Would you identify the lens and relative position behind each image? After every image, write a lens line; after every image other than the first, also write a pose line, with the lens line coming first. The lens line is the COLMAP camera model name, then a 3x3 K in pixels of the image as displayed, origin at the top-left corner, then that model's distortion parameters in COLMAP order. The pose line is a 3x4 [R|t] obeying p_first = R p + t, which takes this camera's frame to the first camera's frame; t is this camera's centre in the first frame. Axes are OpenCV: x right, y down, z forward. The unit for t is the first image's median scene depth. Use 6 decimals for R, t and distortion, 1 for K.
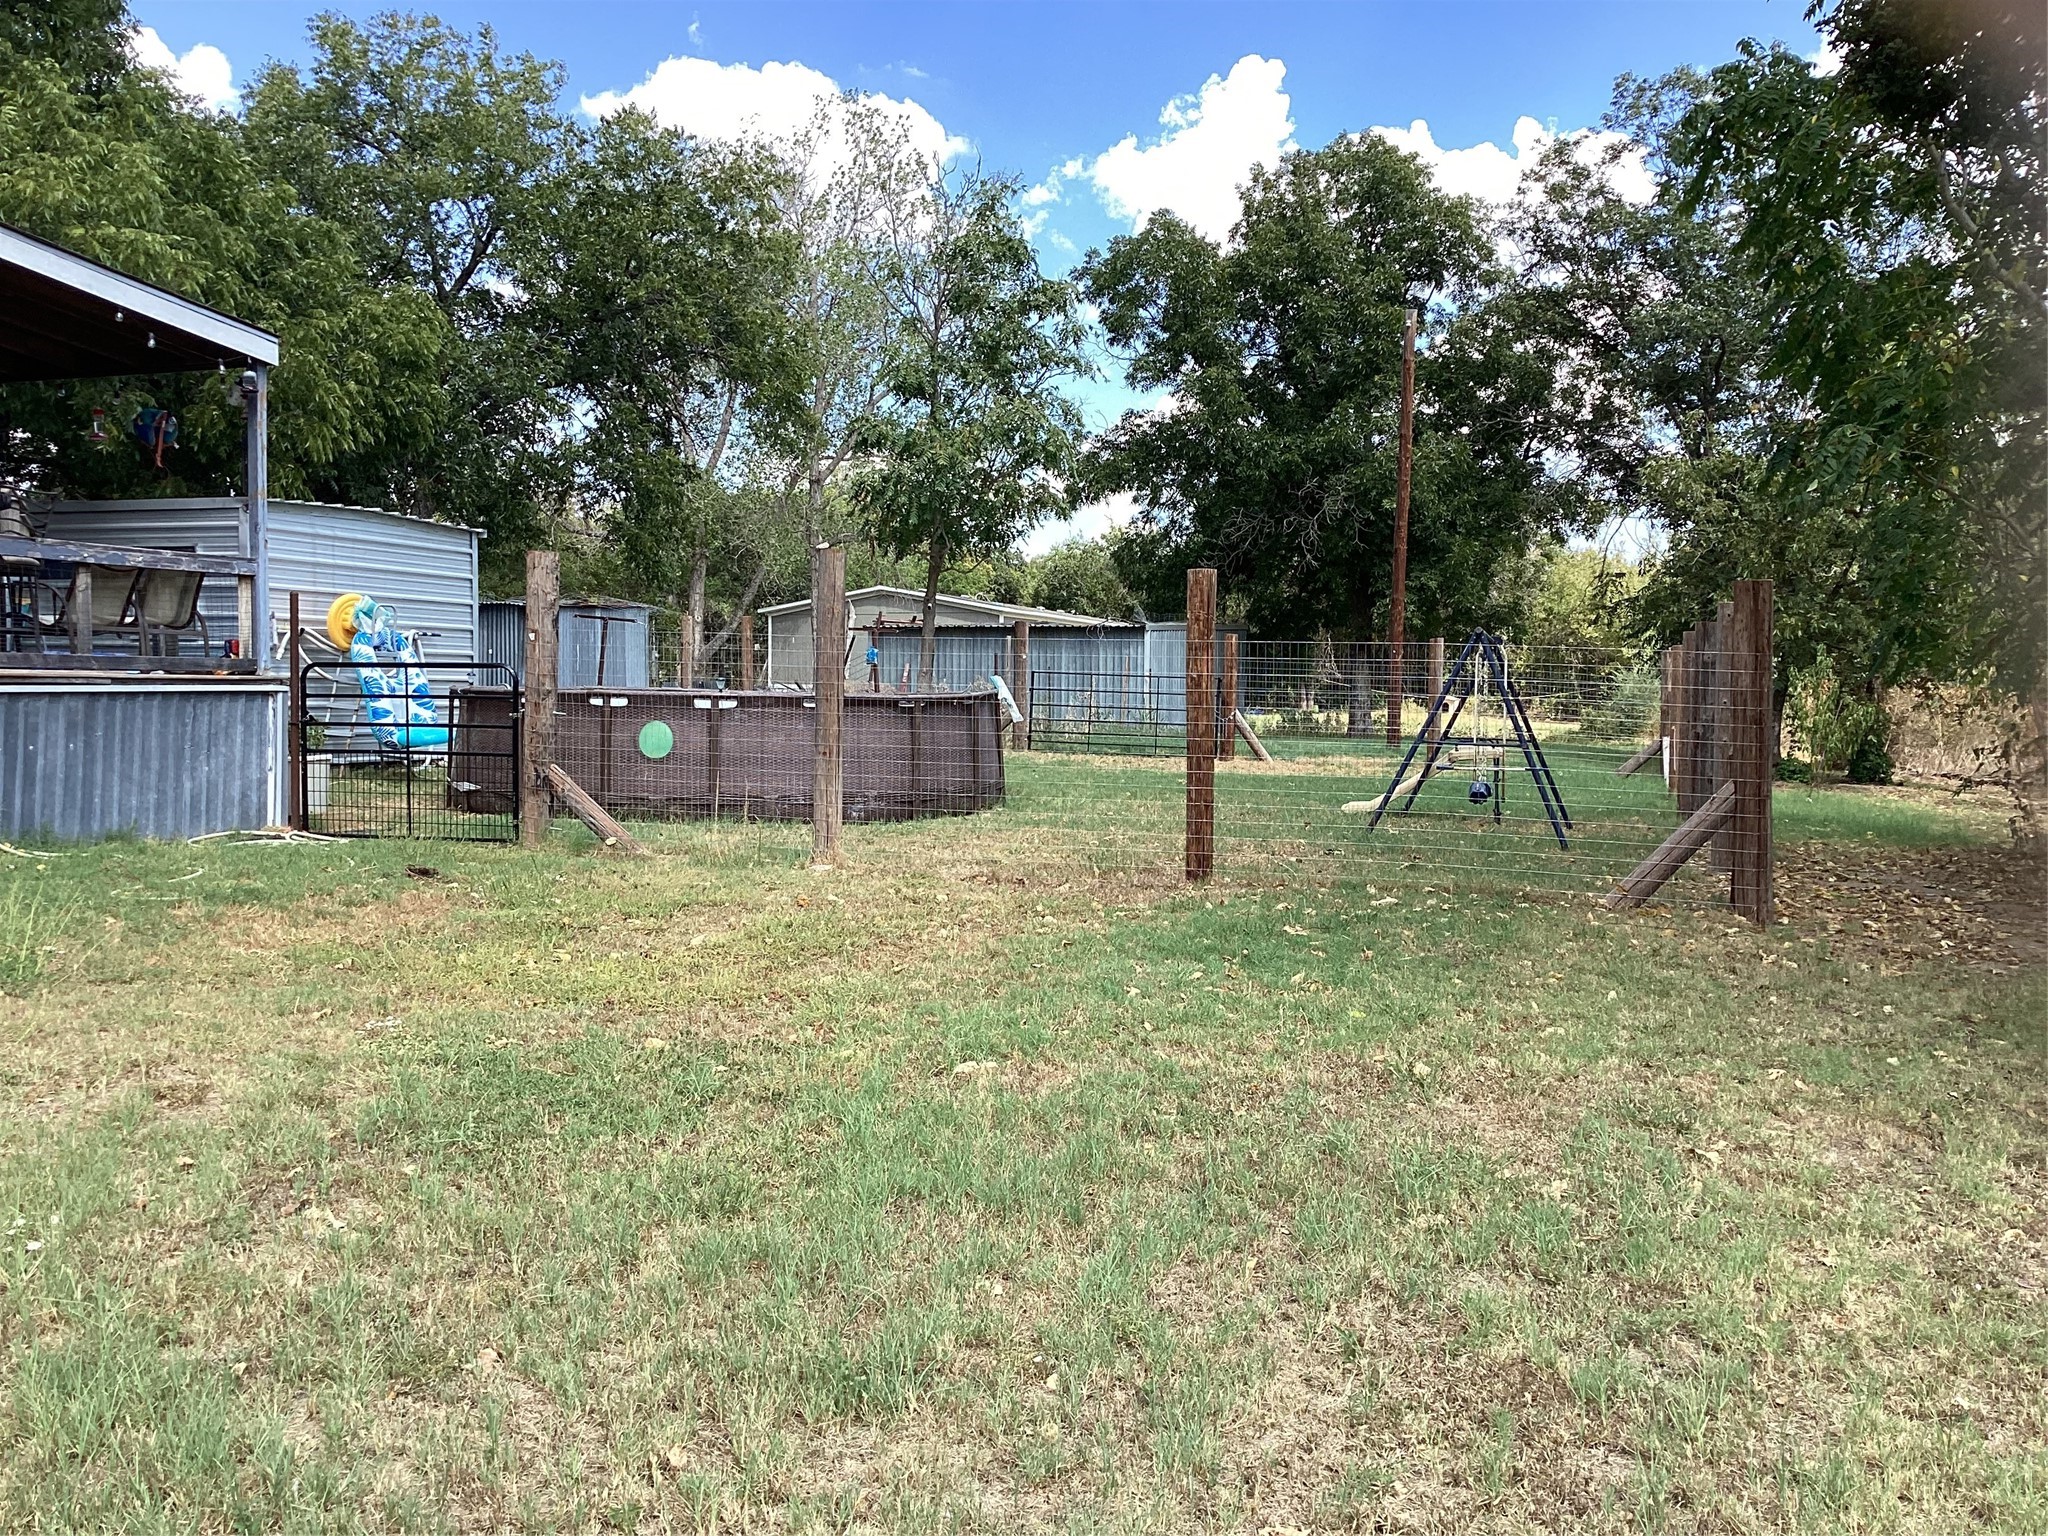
lens RADIAL K [[1840.0, 0, 1012.9], [0, 1840.0, 765.9], [0, 0, 1]] dist [0.117798, -0.226252]
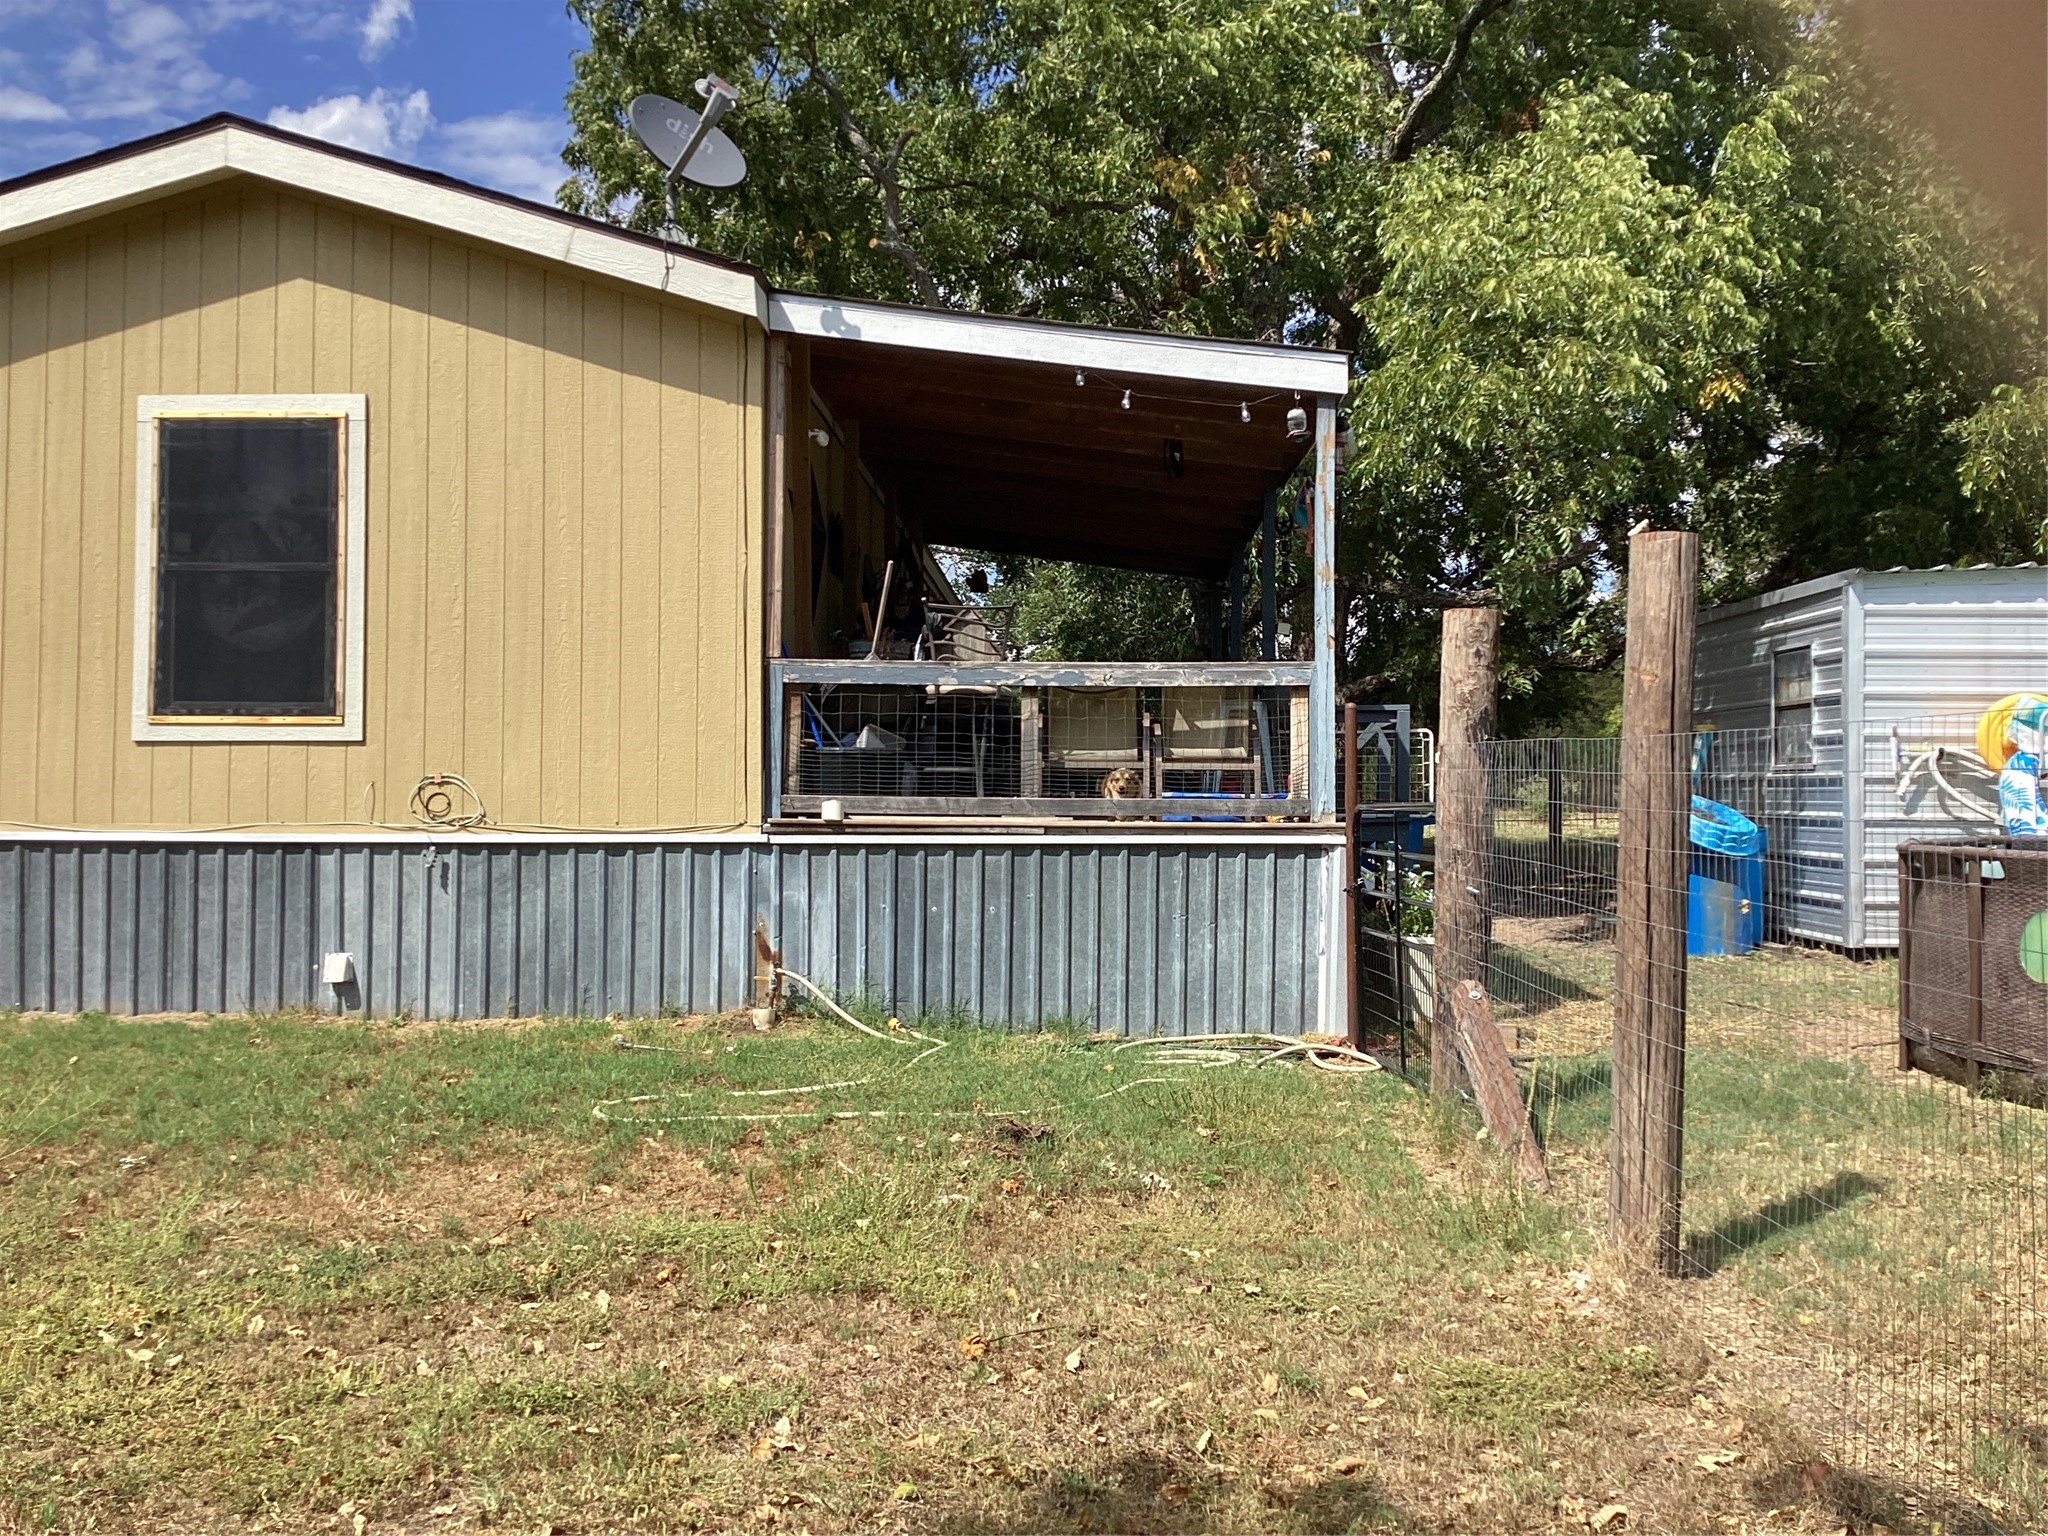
lens RADIAL K [[1837.3, 0, 1026.2], [0, 1837.3, 762.0], [0, 0, 1]] dist [0.107504, -0.219756]
pose [[0.264142, -0.021890, -0.964235, 0.261620], [-0.046552, 0.998288, -0.035416, -0.042695], [0.963360, 0.054242, 0.262671, 0.720075]]
